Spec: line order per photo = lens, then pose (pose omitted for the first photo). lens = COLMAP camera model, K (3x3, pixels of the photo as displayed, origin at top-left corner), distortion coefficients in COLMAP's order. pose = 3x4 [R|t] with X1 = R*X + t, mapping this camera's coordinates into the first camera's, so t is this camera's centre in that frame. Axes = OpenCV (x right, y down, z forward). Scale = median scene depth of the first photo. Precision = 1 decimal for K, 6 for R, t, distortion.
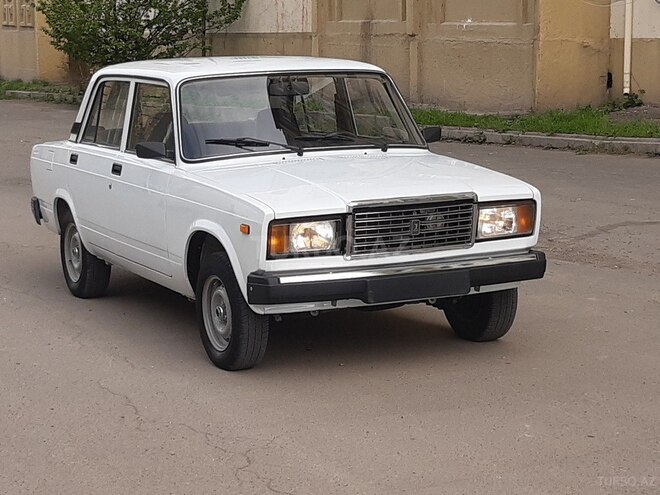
lens RADIAL K [[1628.1, 0, 330.0], [0, 1628.1, 247.5], [0, 0, 1]] dist [0.224890, -0.328509]
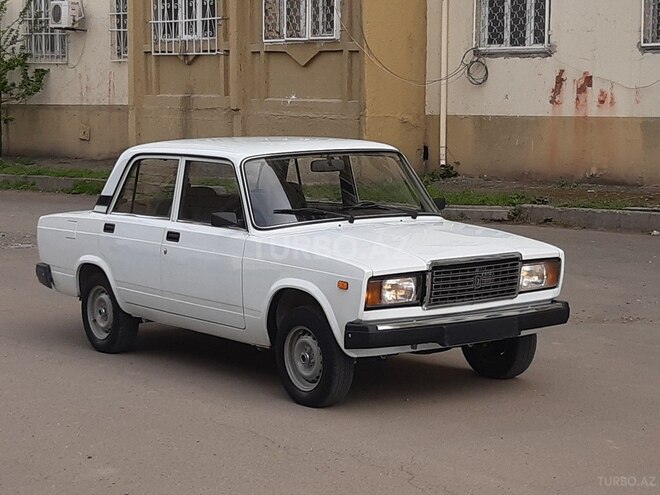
lens RADIAL K [[1628.1, 0, 330.0], [0, 1628.1, 247.5], [0, 0, 1]] dist [0.224890, -0.328509]
pose [[0.983810, -0.011356, 0.178855, -0.228891], [0.018711, 0.999045, -0.039485, 0.006530], [-0.178235, 0.042192, 0.983083, -0.134357]]
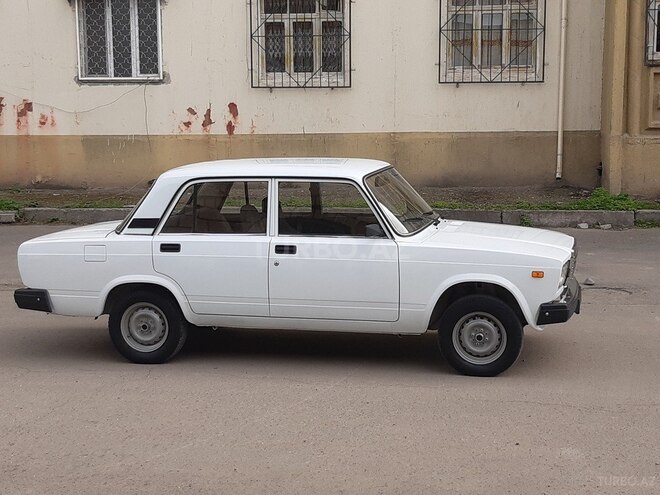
lens RADIAL K [[1207.3, 0, 330.0], [0, 1207.3, 247.5], [0, 0, 1]] dist [0.049878, 0.064272]
pose [[0.617665, -0.089396, 0.781344, -0.860837], [0.110056, 0.993567, 0.026675, -0.071894], [-0.778703, 0.069516, 0.623530, 0.386704]]
